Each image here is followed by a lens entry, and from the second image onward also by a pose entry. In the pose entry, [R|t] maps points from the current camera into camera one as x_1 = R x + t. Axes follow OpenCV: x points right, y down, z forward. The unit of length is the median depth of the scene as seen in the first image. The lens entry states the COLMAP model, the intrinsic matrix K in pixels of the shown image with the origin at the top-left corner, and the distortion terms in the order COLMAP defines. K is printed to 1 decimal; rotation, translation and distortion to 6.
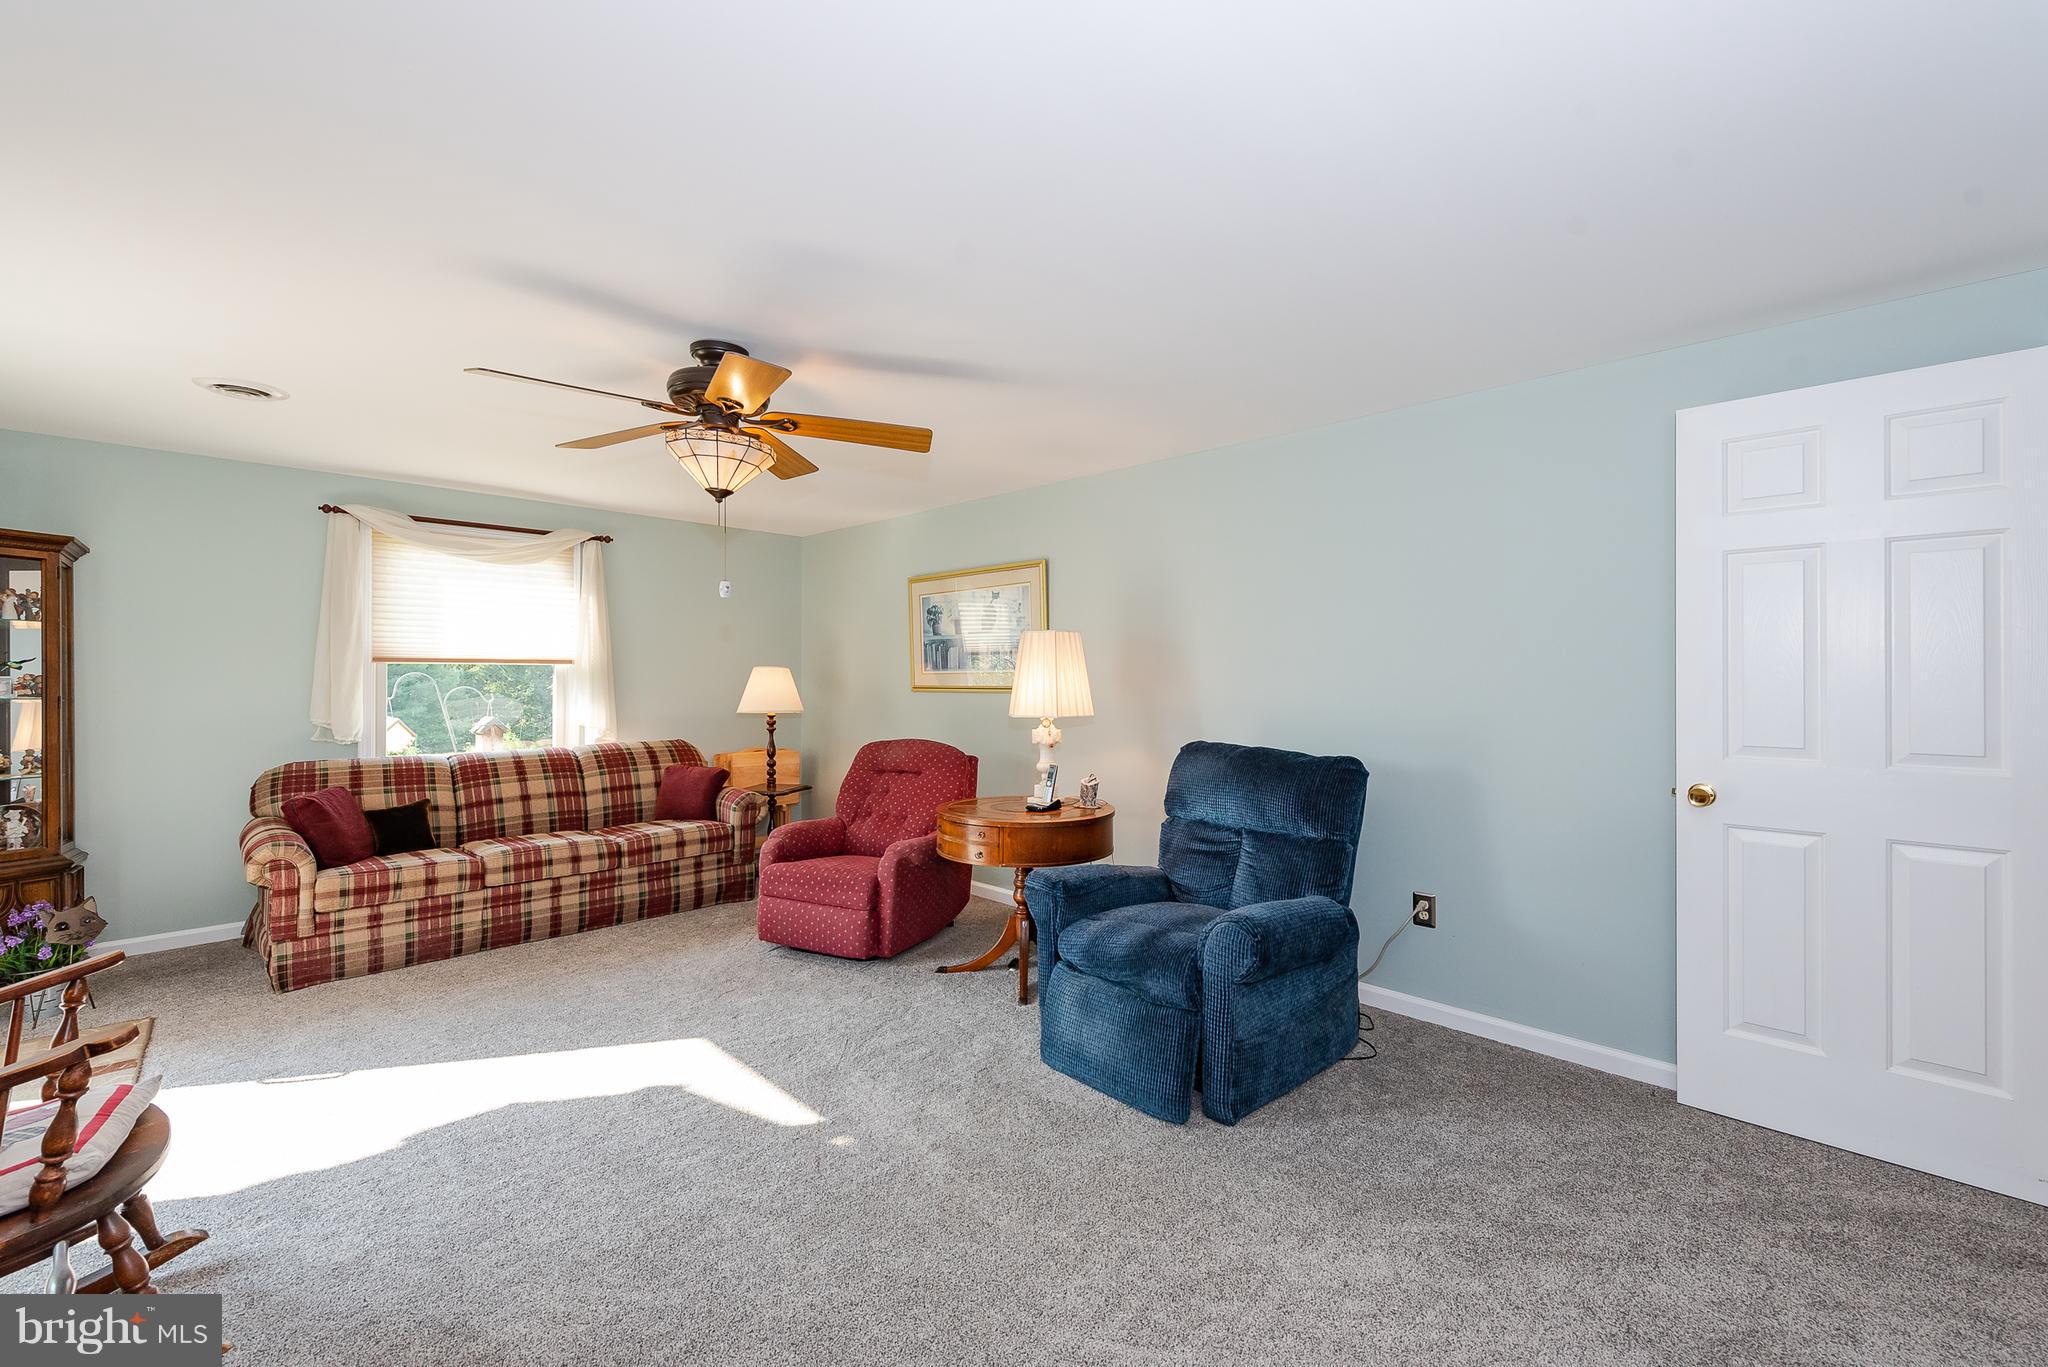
lens RADIAL K [[869.2, 0, 1031.4], [0, 869.2, 671.4], [0, 0, 1]] dist [-0.000229, -0.000265]
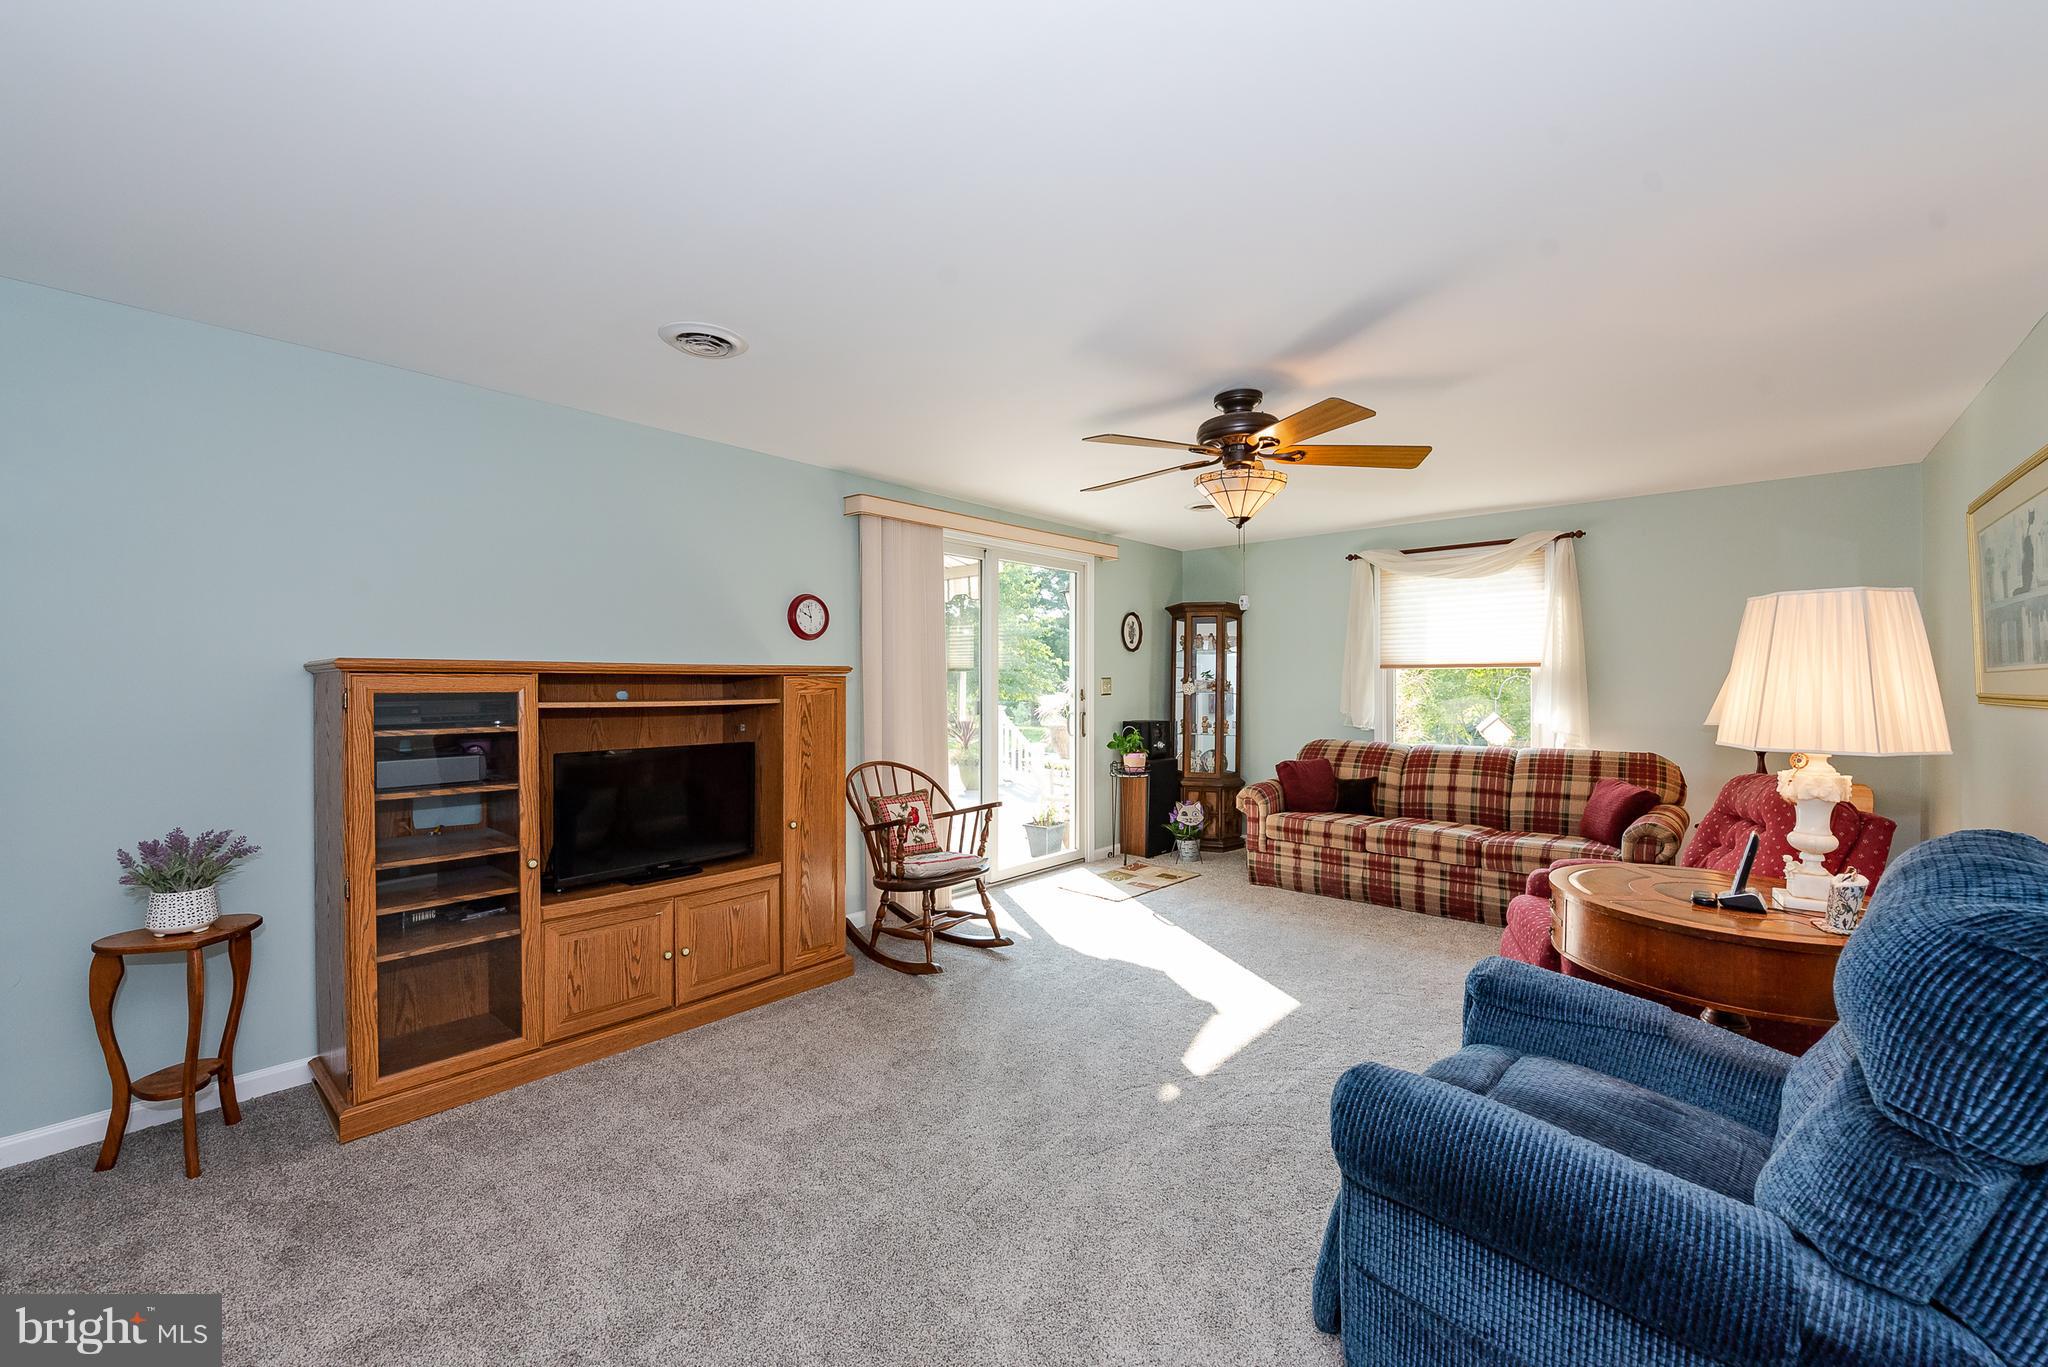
lens RADIAL K [[827.0, 0, 1021.2], [0, 827.0, 680.8], [0, 0, 1]] dist [0.006856, -0.000412]
pose [[0.020590, -0.000974, -0.999788, 0.504902], [0.008111, 0.999967, -0.000807, 0.004511], [0.999755, -0.008093, 0.020597, 0.467094]]
